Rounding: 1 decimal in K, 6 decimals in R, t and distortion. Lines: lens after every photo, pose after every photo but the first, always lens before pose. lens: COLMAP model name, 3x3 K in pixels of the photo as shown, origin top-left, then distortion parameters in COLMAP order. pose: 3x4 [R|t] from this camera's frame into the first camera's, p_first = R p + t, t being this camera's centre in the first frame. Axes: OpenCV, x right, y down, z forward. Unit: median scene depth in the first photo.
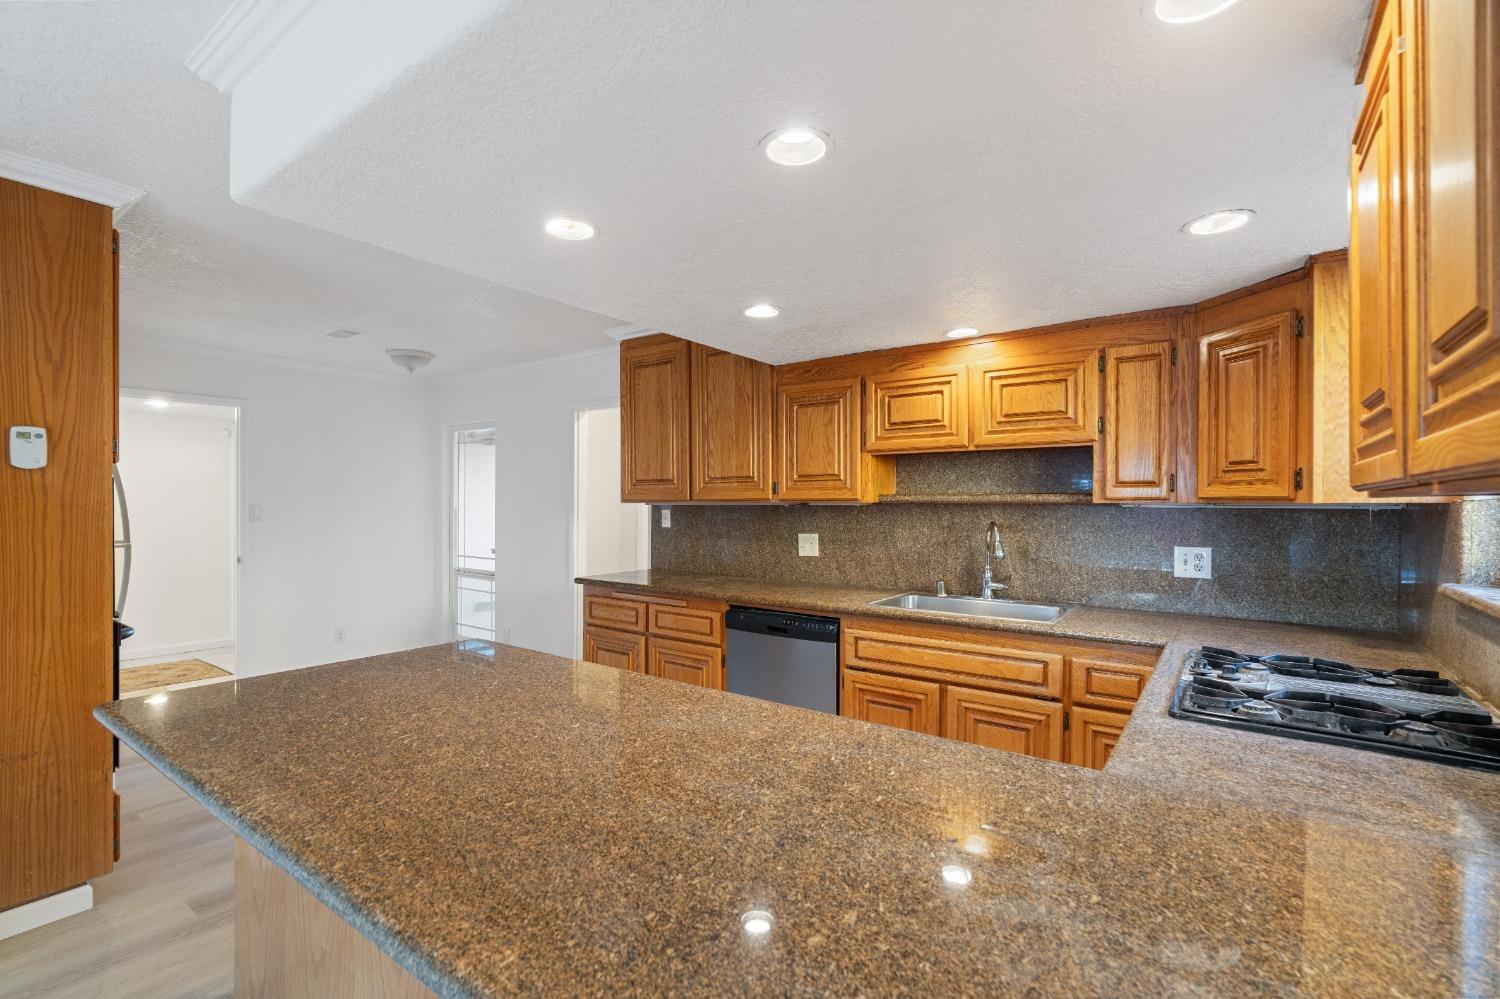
lens RADIAL K [[681.6, 0, 749.5], [0, 681.6, 510.5], [0, 0, 1]] dist [-0.002841, 0.000555]
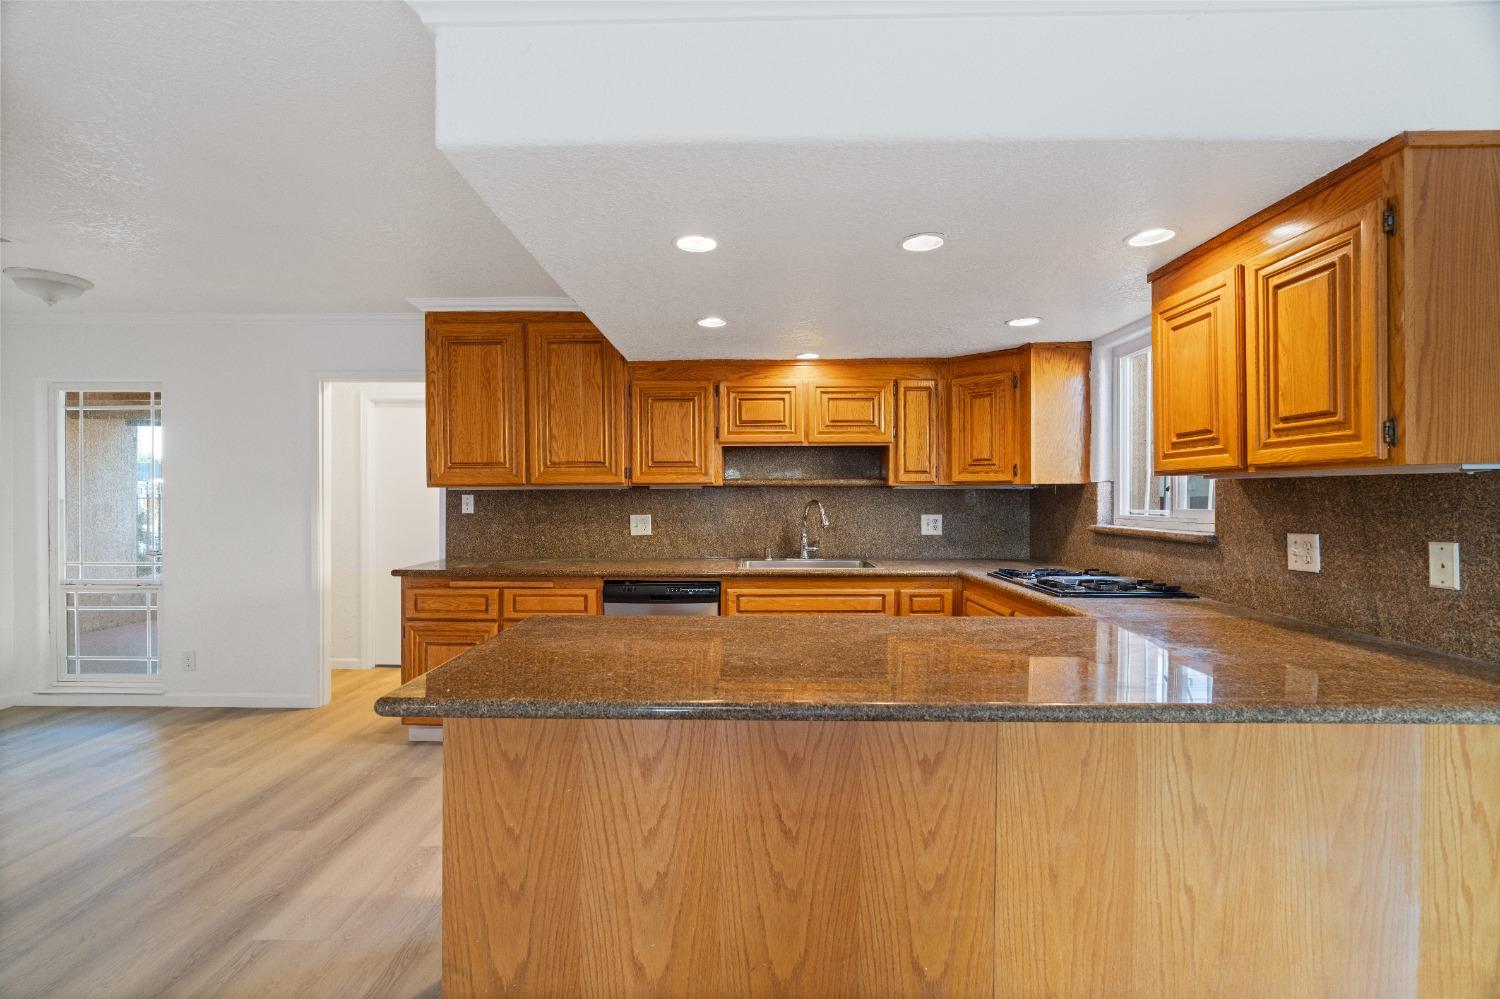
lens RADIAL K [[675.7, 0, 750.0], [0, 675.7, 499.5], [0, 0, 1]] dist [-0.003434, -0.000078]
pose [[0.813156, -0.006115, 0.582014, -0.491636], [0.010400, 0.999938, -0.004025, 0.018721], [-0.581954, 0.009326, 0.813169, 0.003181]]
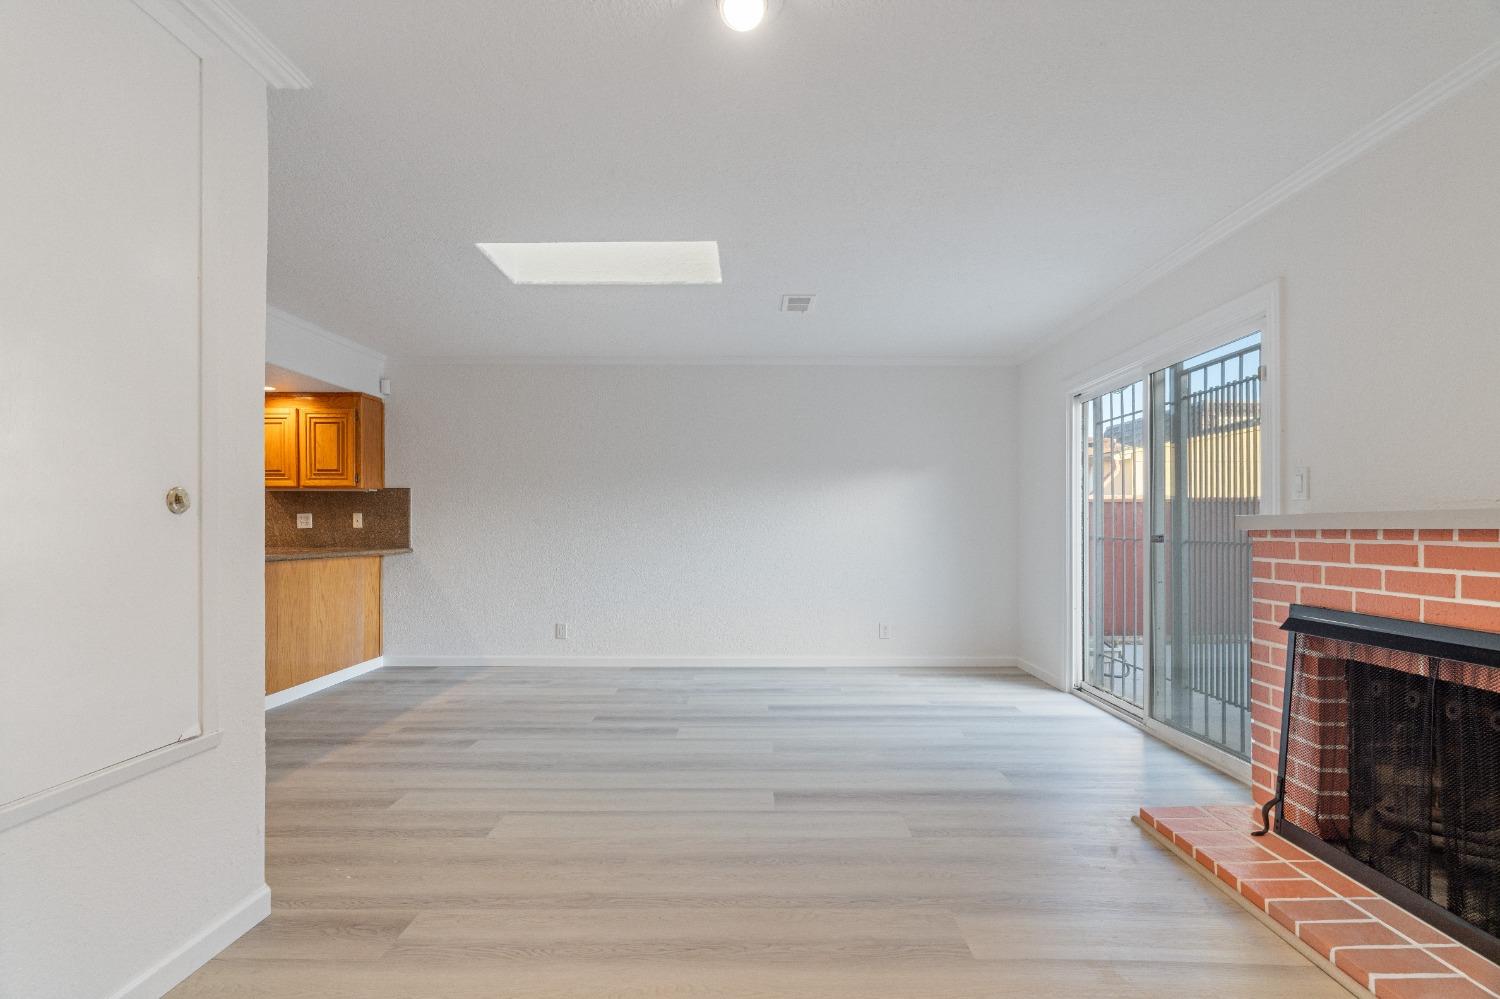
lens RADIAL K [[674.8, 0, 748.9], [0, 674.8, 526.0], [0, 0, 1]] dist [-0.000994, 0.000095]
pose [[-0.573158, -0.005257, 0.819428, -1.709634], [0.006405, 0.999920, 0.010895, 0.075930], [-0.819420, 0.011493, -0.573079, 0.285150]]
